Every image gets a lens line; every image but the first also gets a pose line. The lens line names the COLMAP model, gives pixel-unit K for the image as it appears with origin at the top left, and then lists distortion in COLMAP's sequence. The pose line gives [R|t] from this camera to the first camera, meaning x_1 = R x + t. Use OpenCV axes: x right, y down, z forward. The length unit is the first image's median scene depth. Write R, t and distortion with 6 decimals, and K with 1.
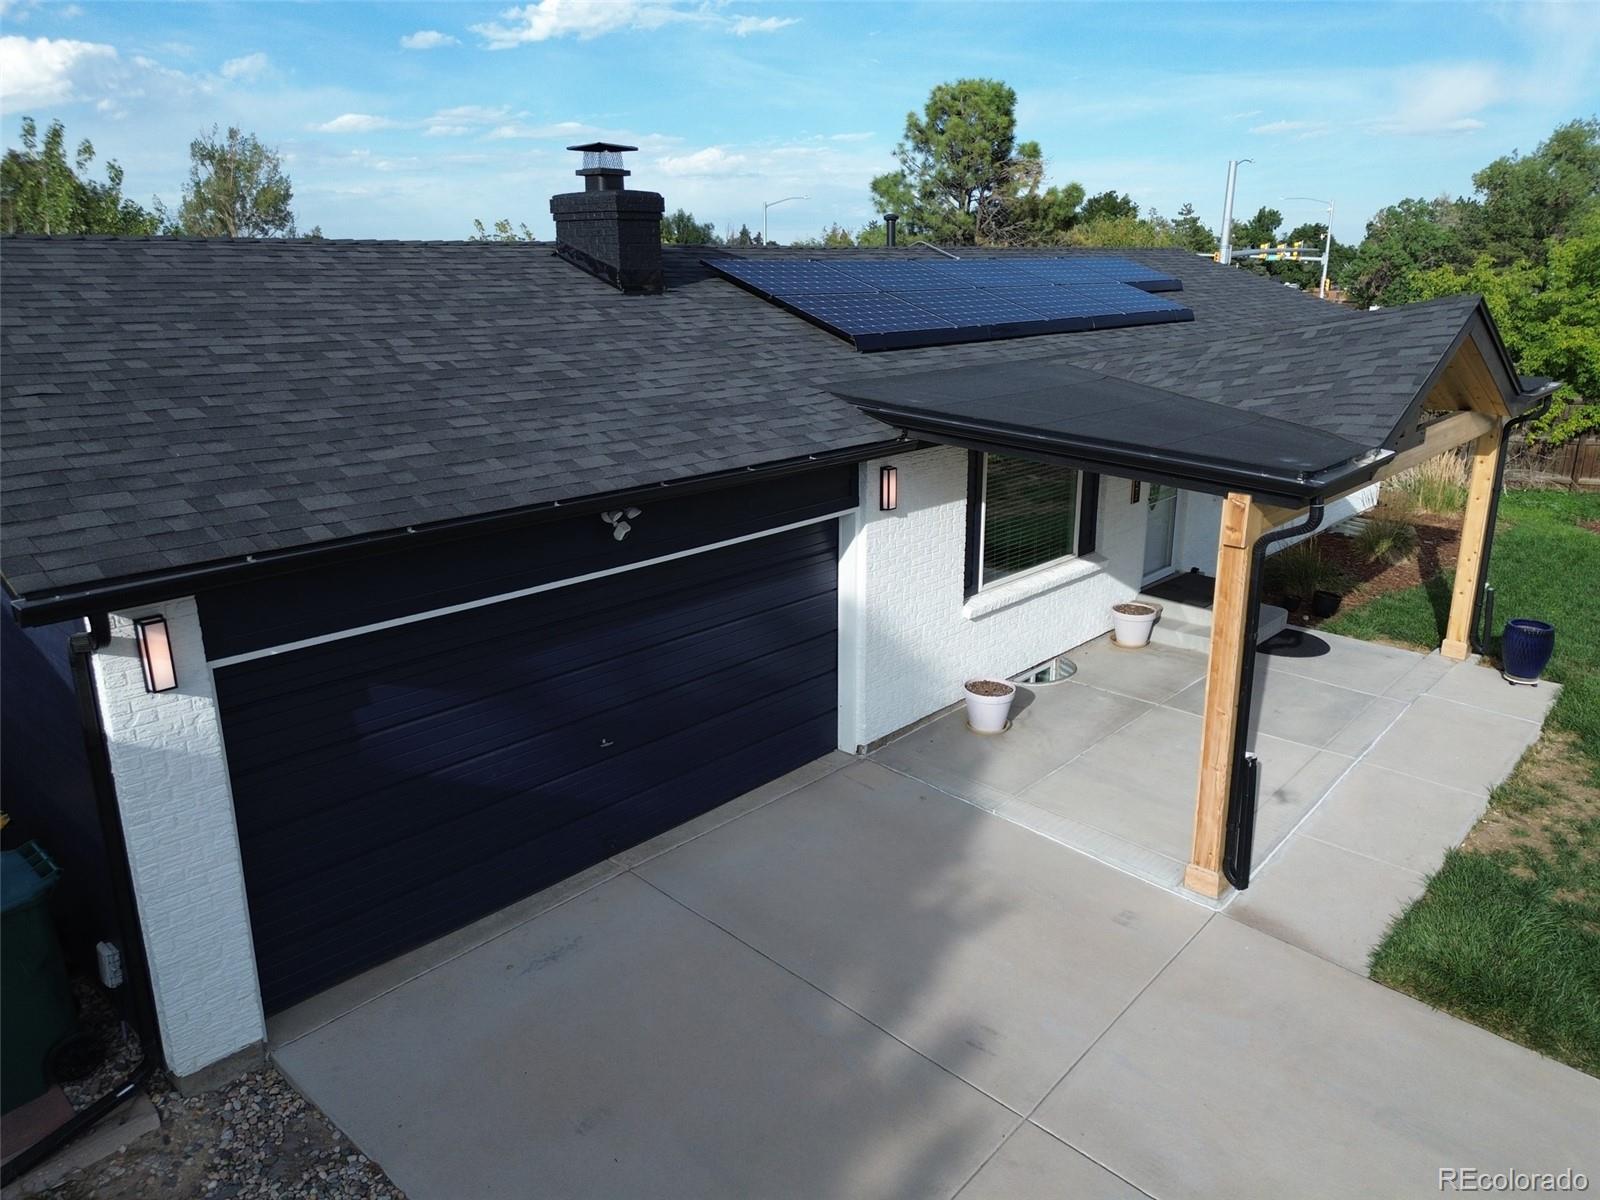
lens RADIAL K [[1137.6, 0, 796.6], [0, 1137.6, 600.7], [0, 0, 1]] dist [0.052965, -0.037613]
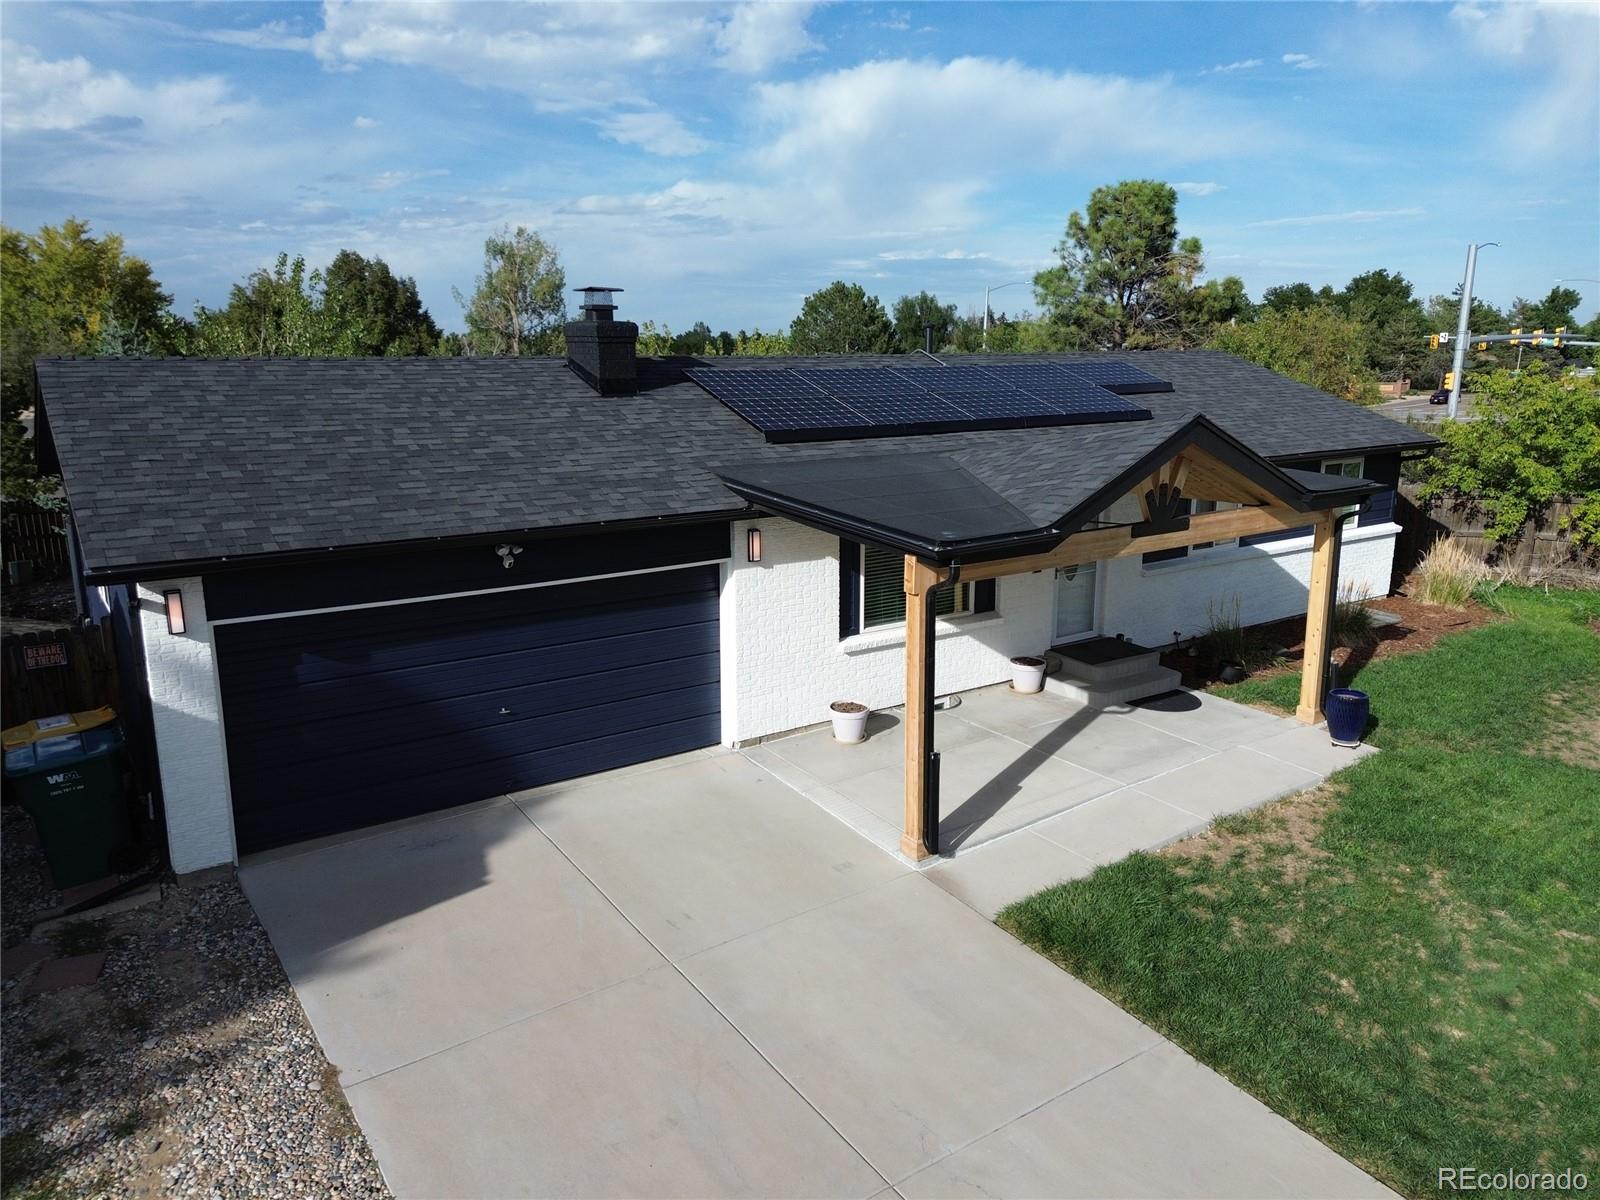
lens RADIAL K [[1137.6, 0, 796.2], [0, 1137.6, 602.7], [0, 0, 1]] dist [0.052965, -0.037613]
pose [[0.975774, 0.054968, -0.211761, 0.383766], [-0.067785, 0.996251, -0.053743, 0.033211], [0.208013, 0.066795, 0.975843, -0.261068]]
